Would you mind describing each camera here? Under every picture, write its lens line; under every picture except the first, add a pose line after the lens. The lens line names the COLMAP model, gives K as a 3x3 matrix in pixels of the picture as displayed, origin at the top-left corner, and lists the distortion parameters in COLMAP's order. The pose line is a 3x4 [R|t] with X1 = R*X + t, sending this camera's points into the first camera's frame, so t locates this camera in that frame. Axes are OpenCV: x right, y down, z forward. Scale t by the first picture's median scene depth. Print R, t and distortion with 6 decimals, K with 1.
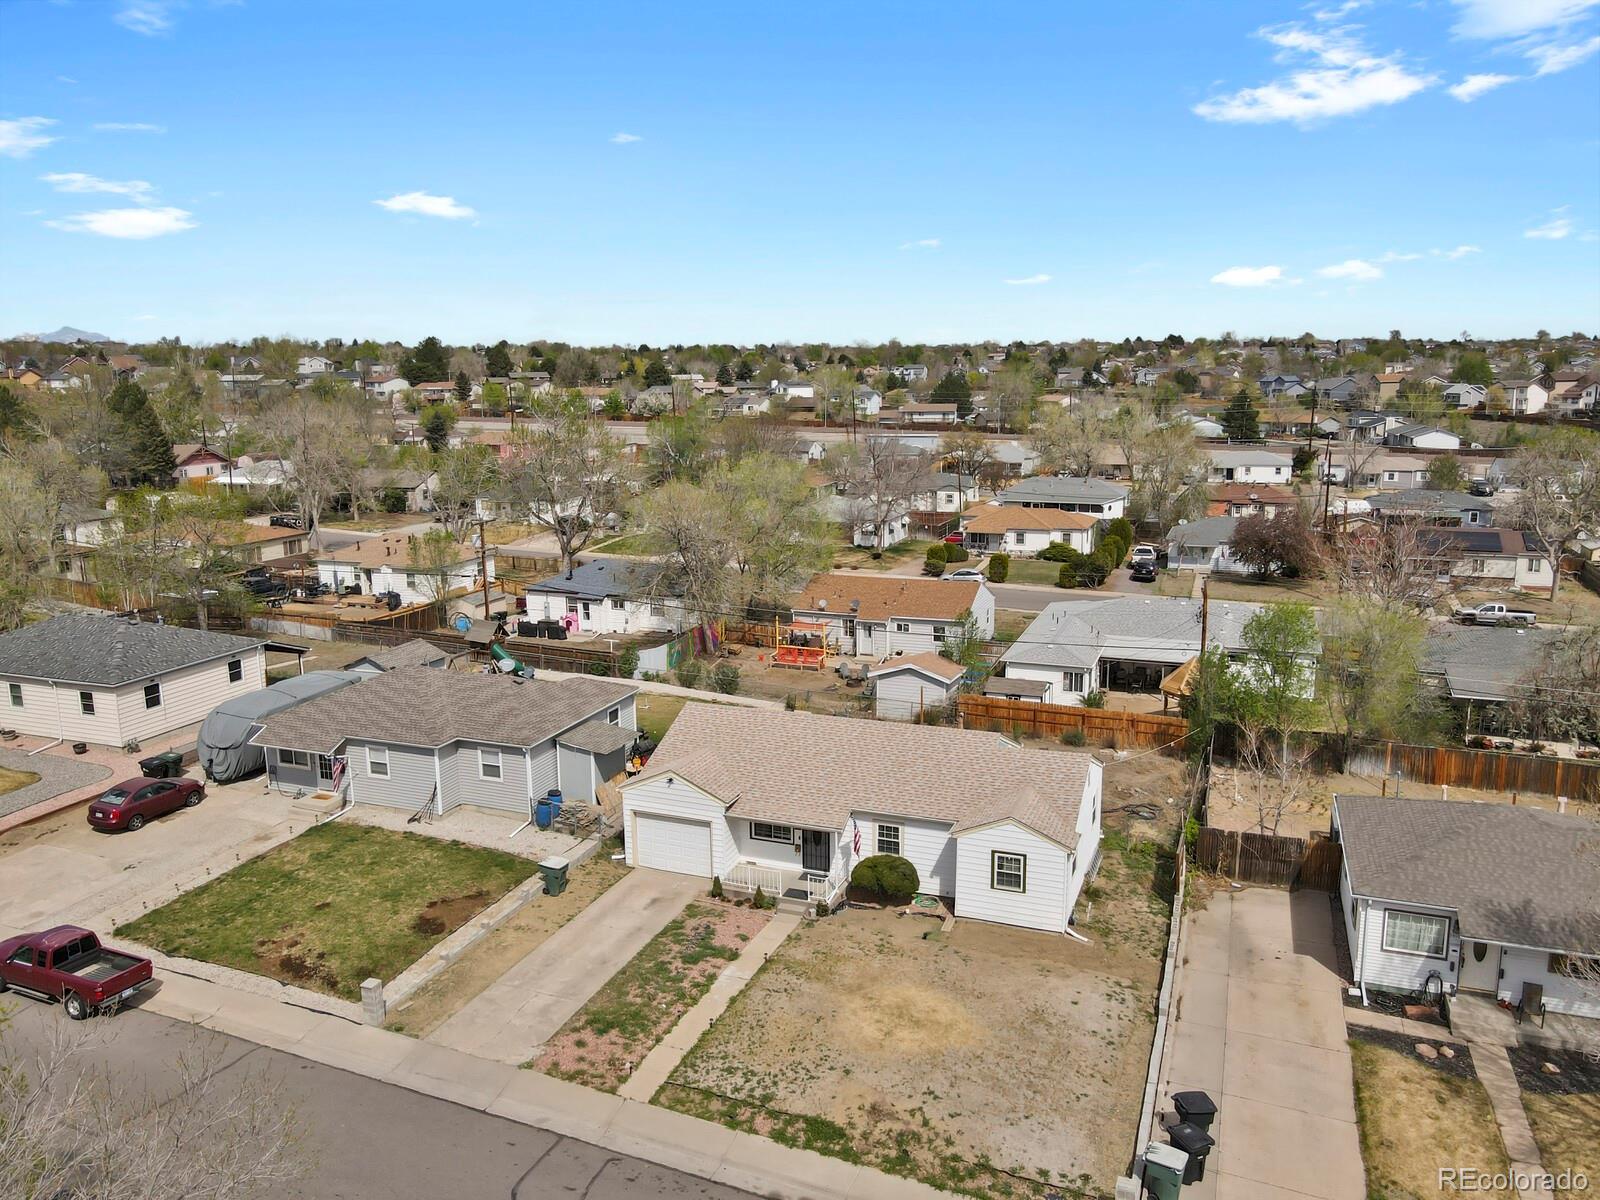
lens RADIAL K [[1181.0, 0, 793.0], [0, 1181.0, 602.2], [0, 0, 1]] dist [-0.008915, 0.036835]
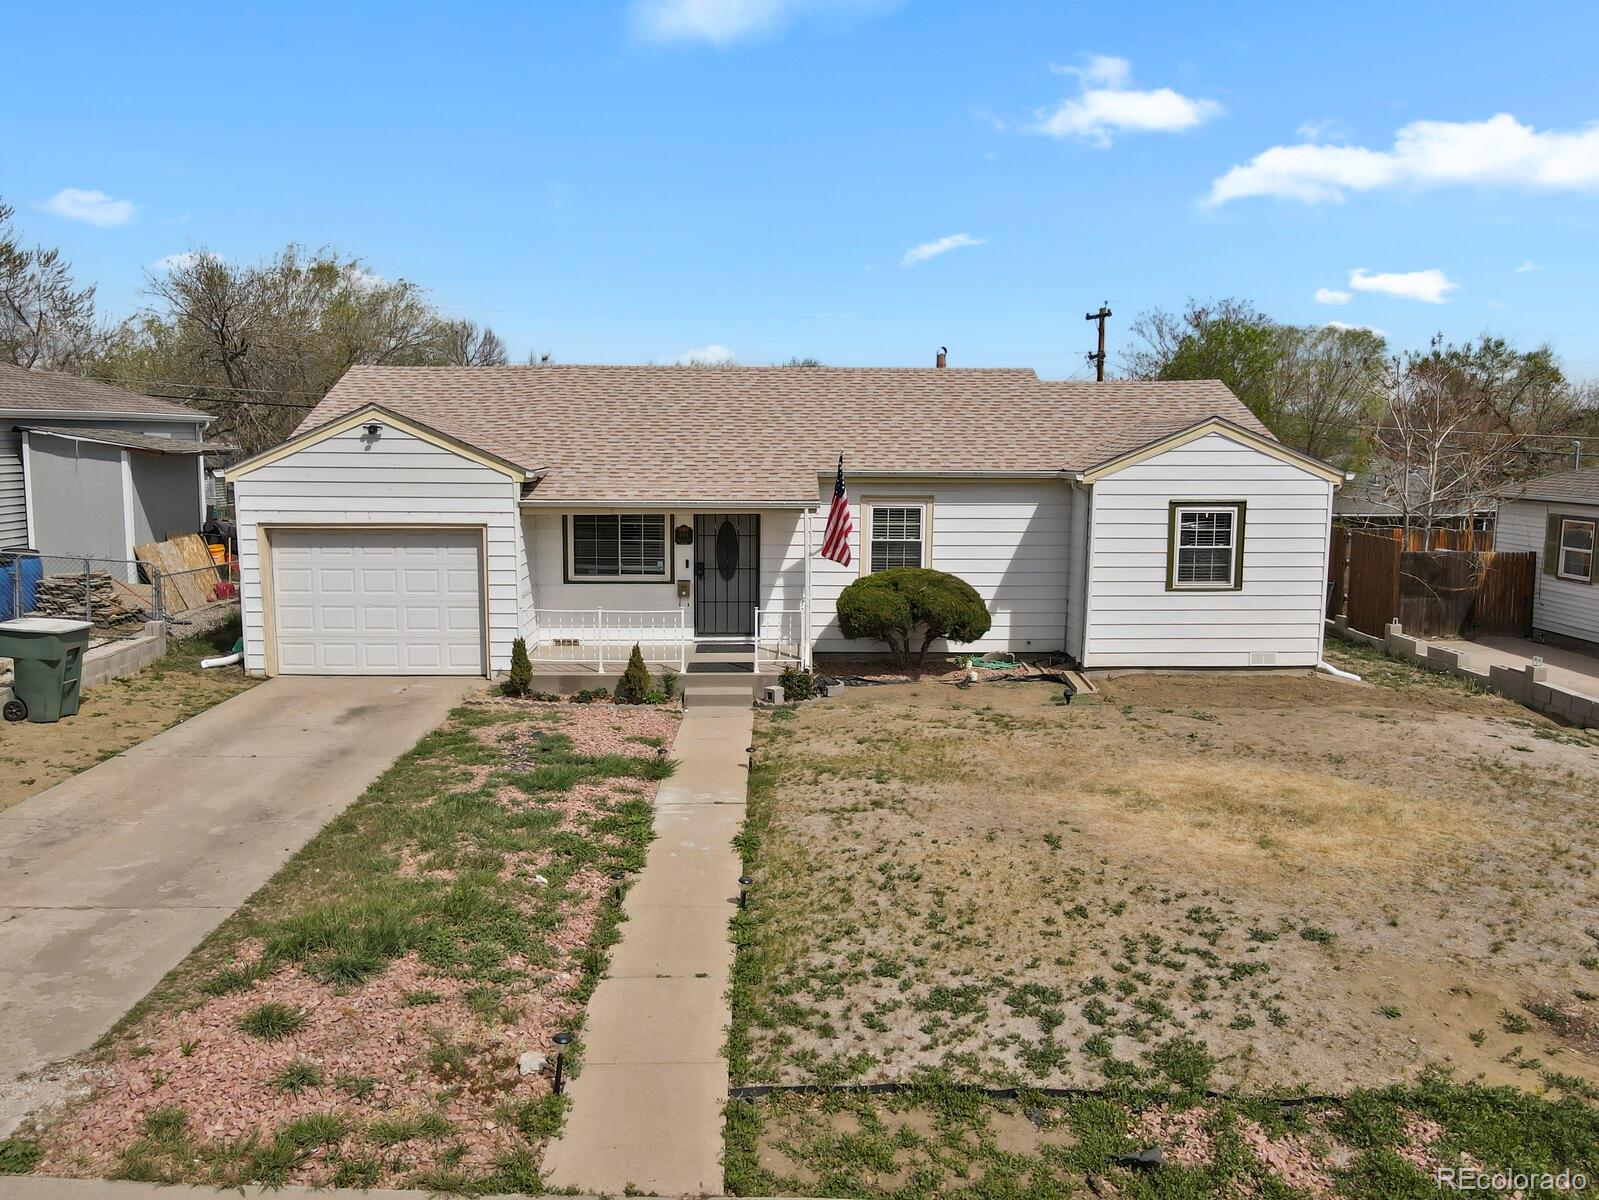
lens RADIAL K [[1214.6, 0, 792.6], [0, 1214.6, 596.7], [0, 0, 1]] dist [-0.009370, 0.040210]
pose [[0.919582, -0.033431, 0.391474, -0.145689], [0.060809, 0.996478, -0.057745, 0.257524], [-0.388165, 0.076907, 0.918375, 0.612119]]
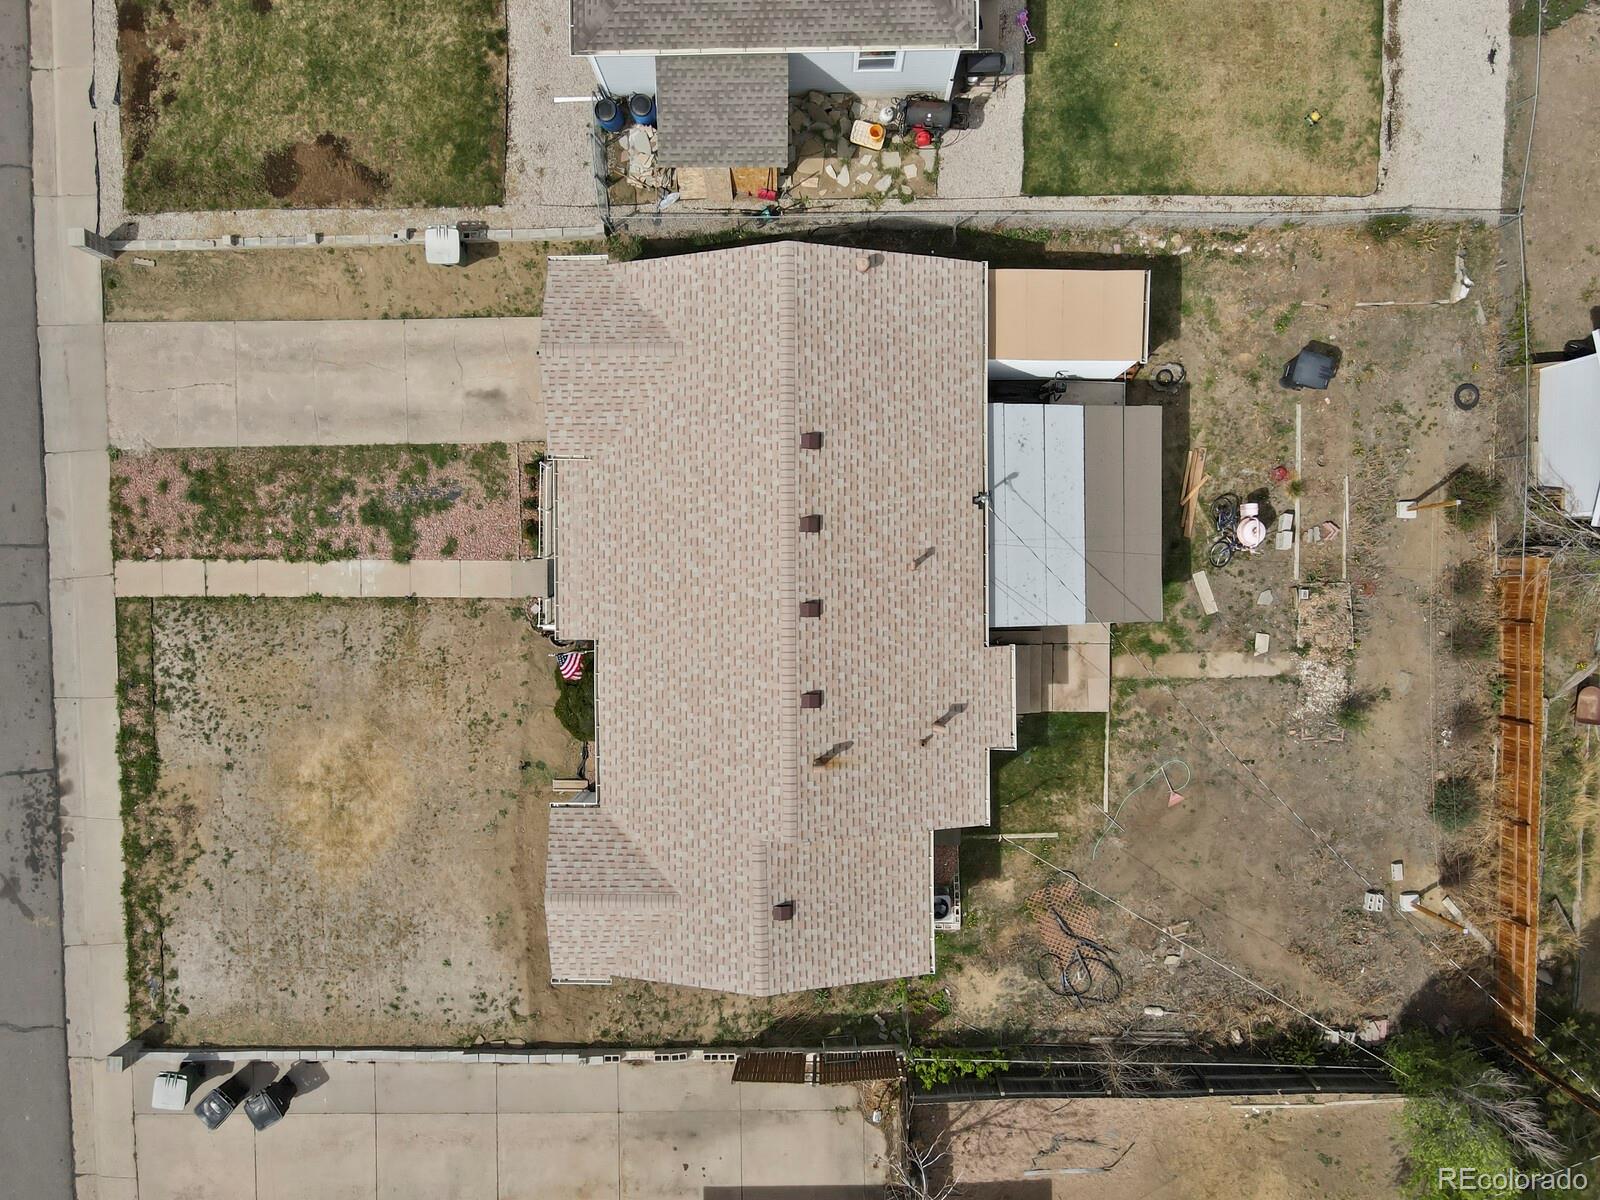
lens RADIAL K [[1181.0, 0, 793.0], [0, 1181.0, 602.2], [0, 0, 1]] dist [-0.008915, 0.036835]
pose [[0.376083, 0.926427, 0.017186, 0.061970], [-0.172937, 0.051958, 0.983561, -0.514163], [0.910305, -0.372873, 0.179754, 1.030020]]
